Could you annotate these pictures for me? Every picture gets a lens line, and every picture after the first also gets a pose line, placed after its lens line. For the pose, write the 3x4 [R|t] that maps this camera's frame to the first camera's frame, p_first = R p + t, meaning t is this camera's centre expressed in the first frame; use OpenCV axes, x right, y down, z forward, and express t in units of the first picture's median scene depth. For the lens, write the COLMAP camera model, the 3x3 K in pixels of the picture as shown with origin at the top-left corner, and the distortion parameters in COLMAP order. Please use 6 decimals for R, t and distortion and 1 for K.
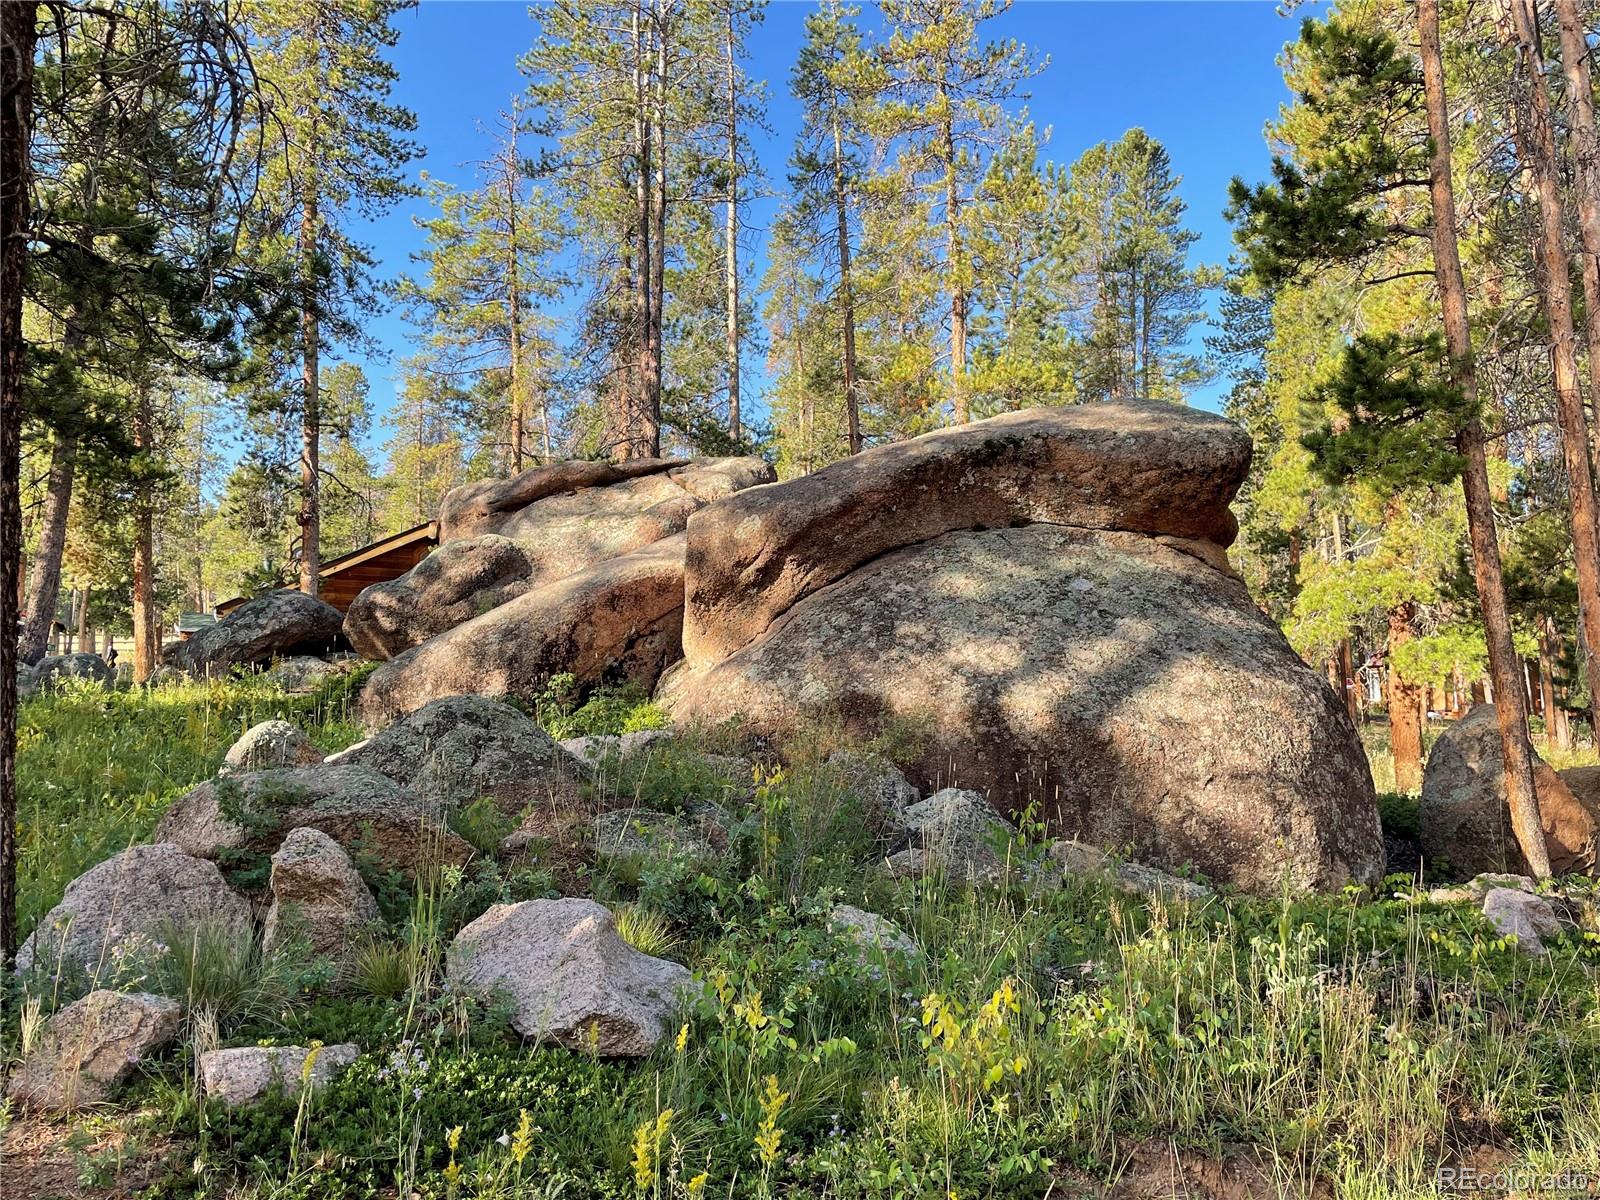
lens RADIAL K [[1312.6, 0, 781.1], [0, 1312.6, 567.8], [0, 0, 1]] dist [0.070199, -0.020889]
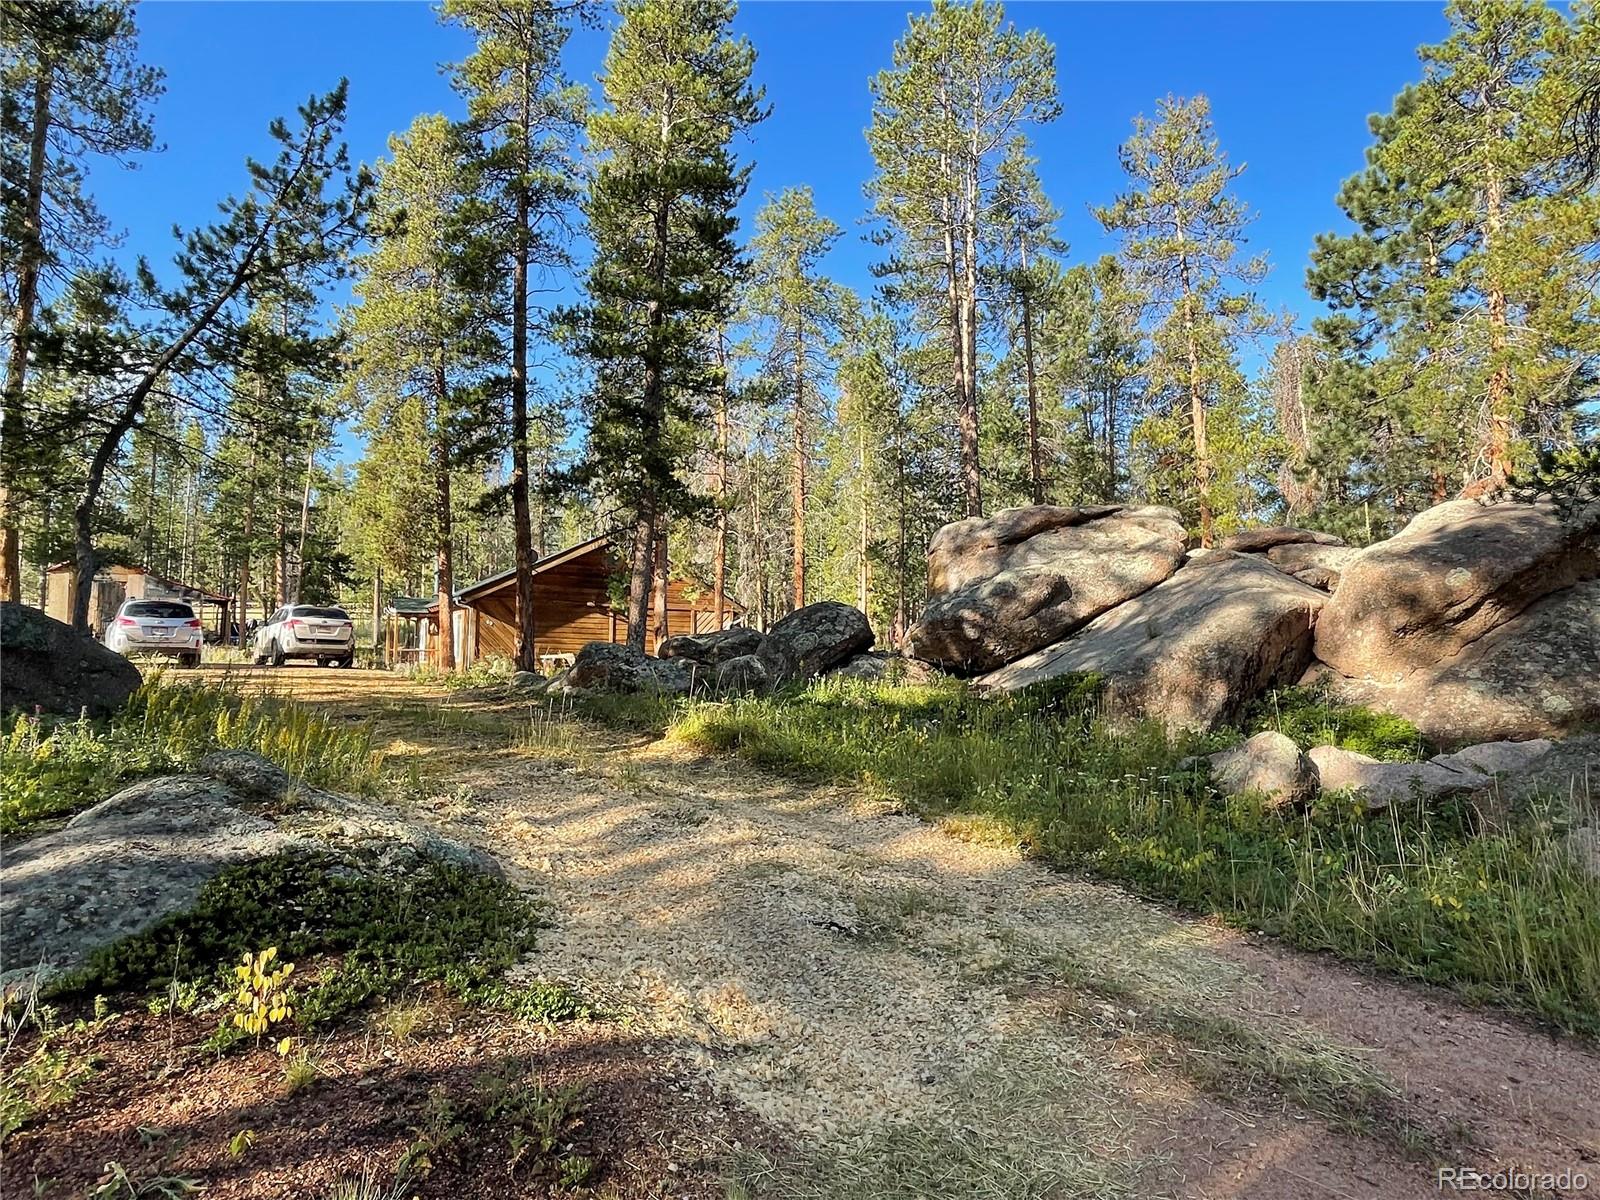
lens RADIAL K [[971.8, 0, 794.7], [0, 971.8, 599.9], [0, 0, 1]] dist [0.005084, -0.009232]
pose [[0.989322, 0.012493, 0.145210, -0.806305], [-0.018806, 0.998933, 0.042184, -0.036232], [-0.144528, -0.044464, 0.988501, 0.116876]]
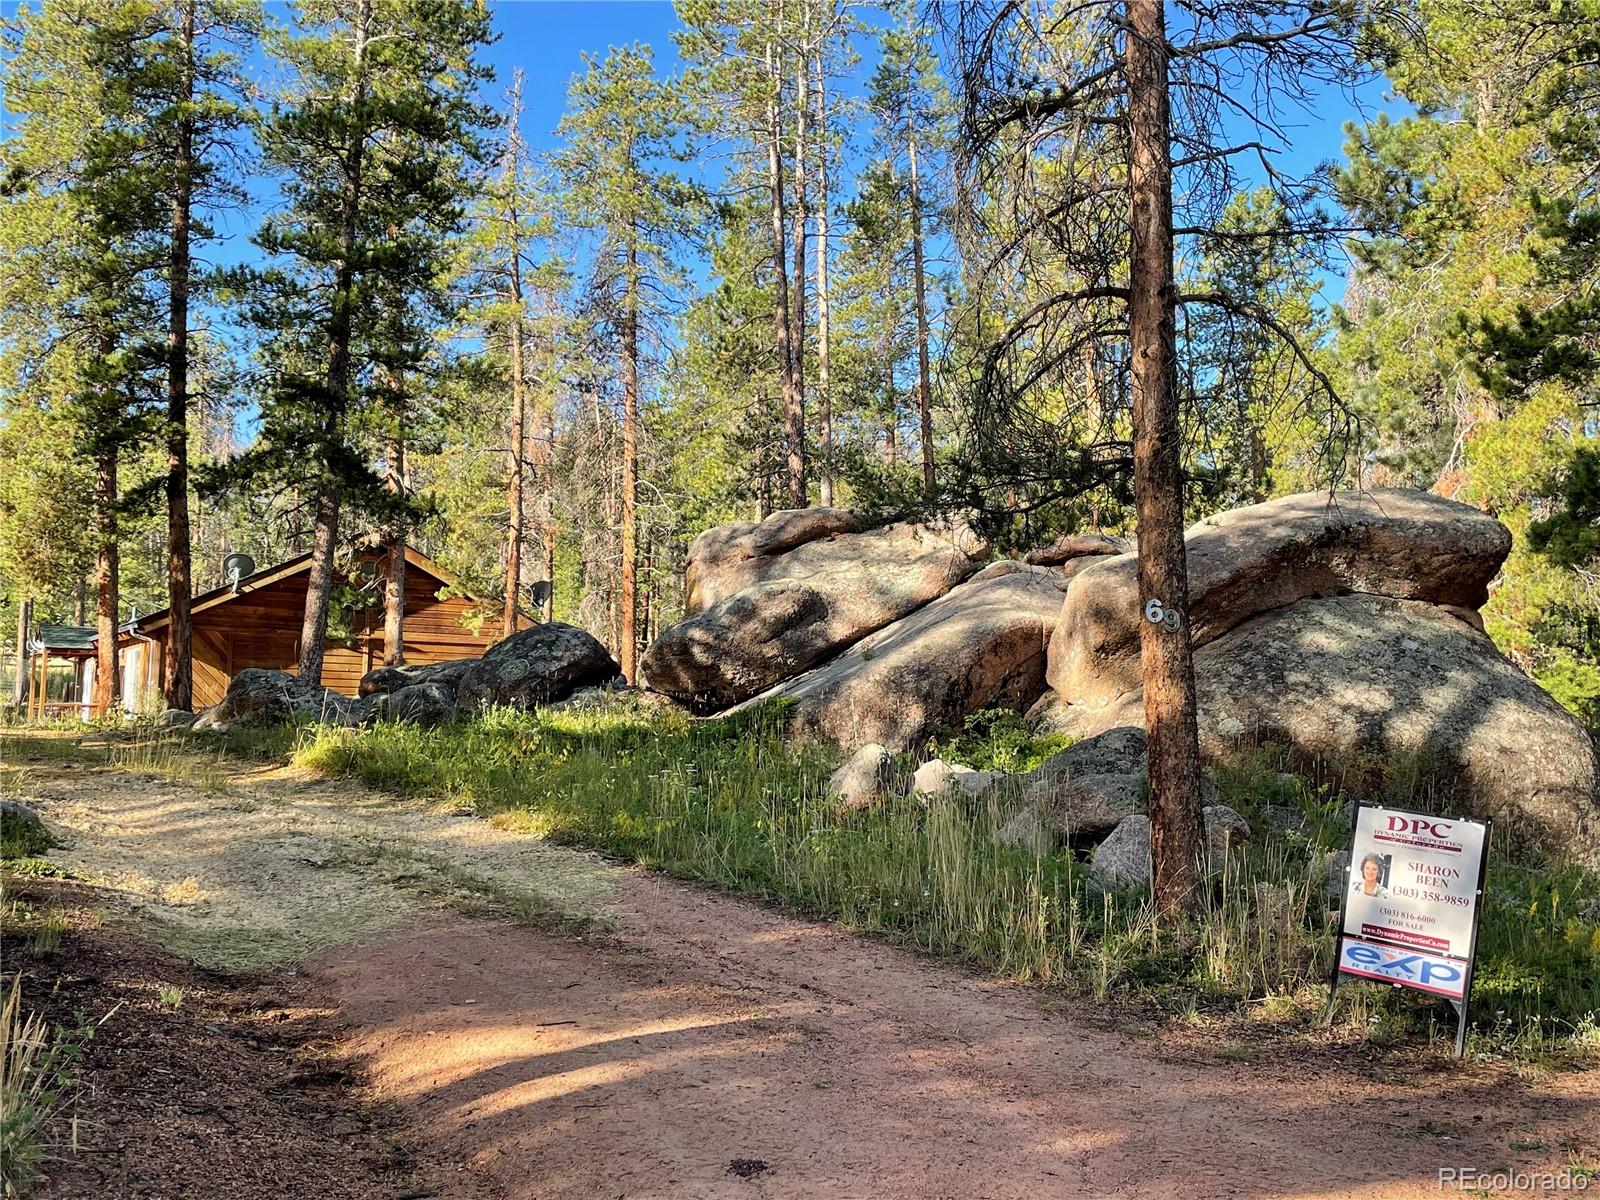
lens RADIAL K [[1625.9, 0, 793.8], [0, 1625.9, 570.2], [0, 0, 1]] dist [0.060645, 0.000000]
pose [[0.985659, 0.022425, 0.167254, -0.599100], [-0.022601, 0.999744, -0.000853, -0.042083], [-0.167231, -0.002939, 0.985913, -0.452524]]
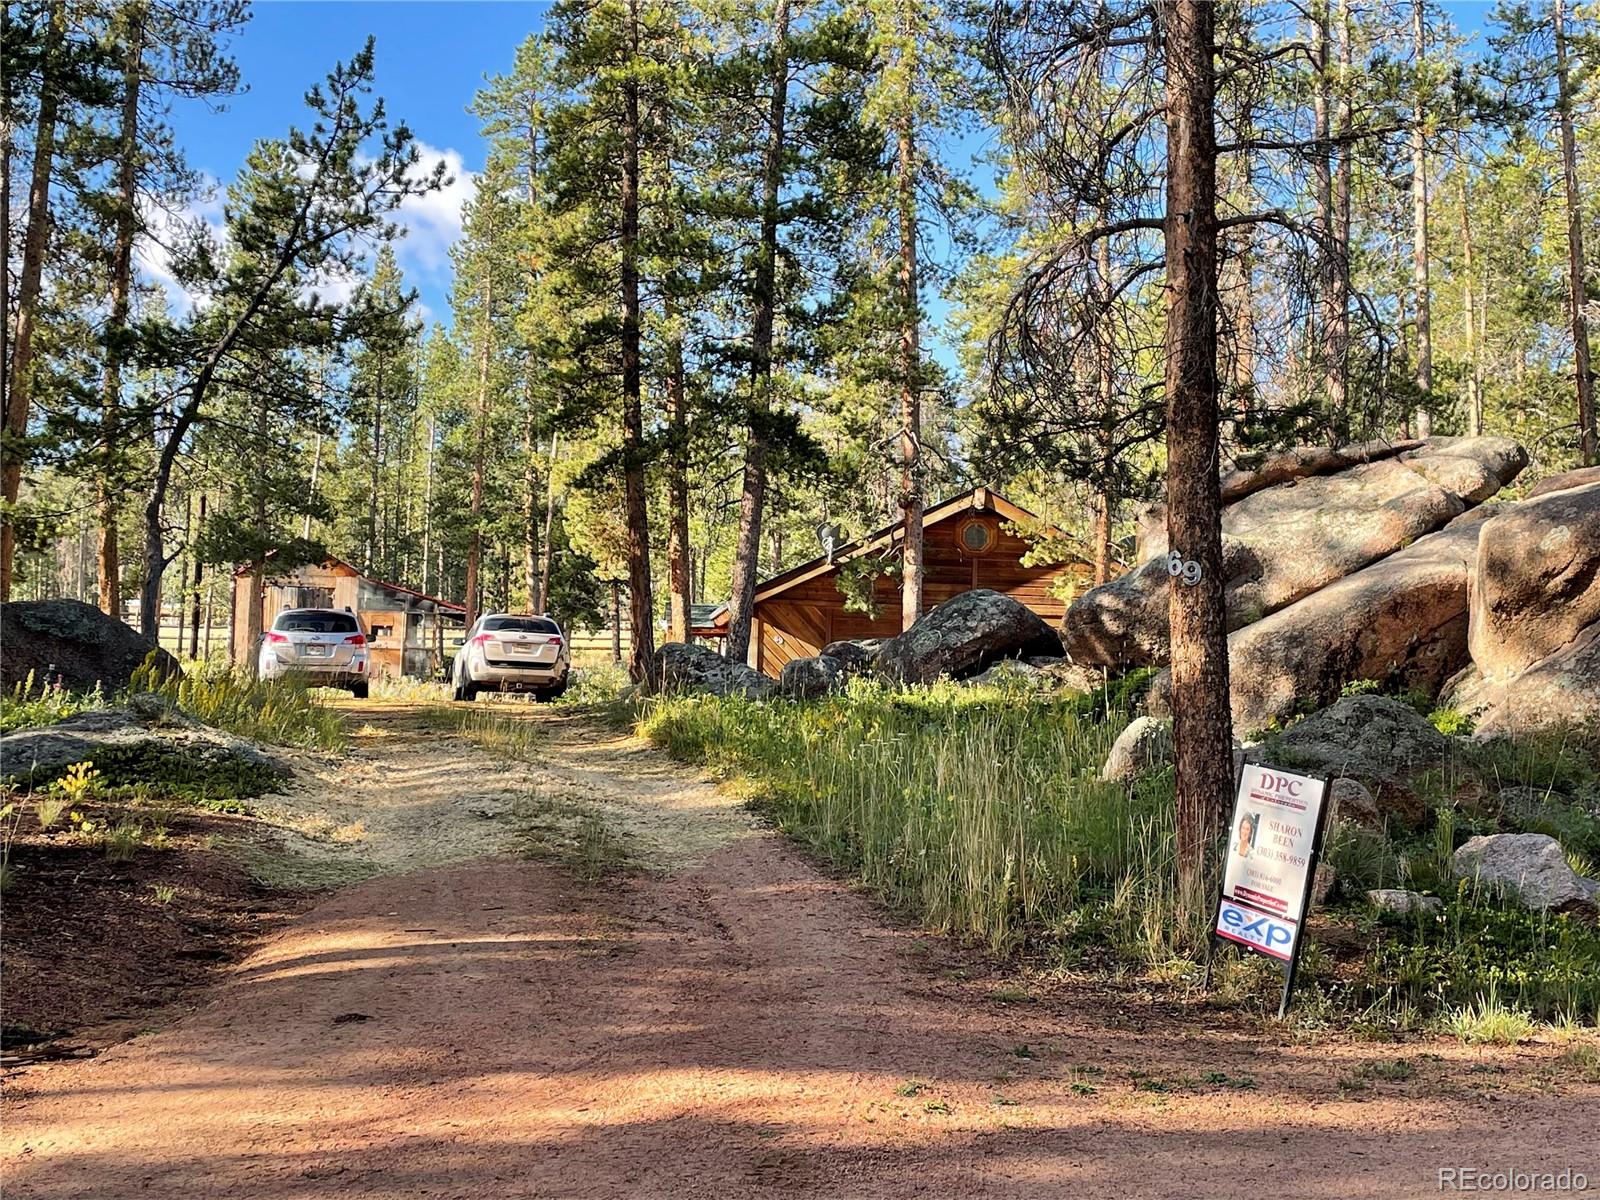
lens RADIAL K [[2032.7, 0, 822.3], [0, 2032.7, 564.4], [0, 0, 1]] dist [0.091448, 0.000000]
pose [[0.966516, -0.007545, -0.256495, -0.160967], [0.012887, 0.999733, 0.019155, -0.046985], [0.256283, -0.021819, 0.966356, -0.663191]]
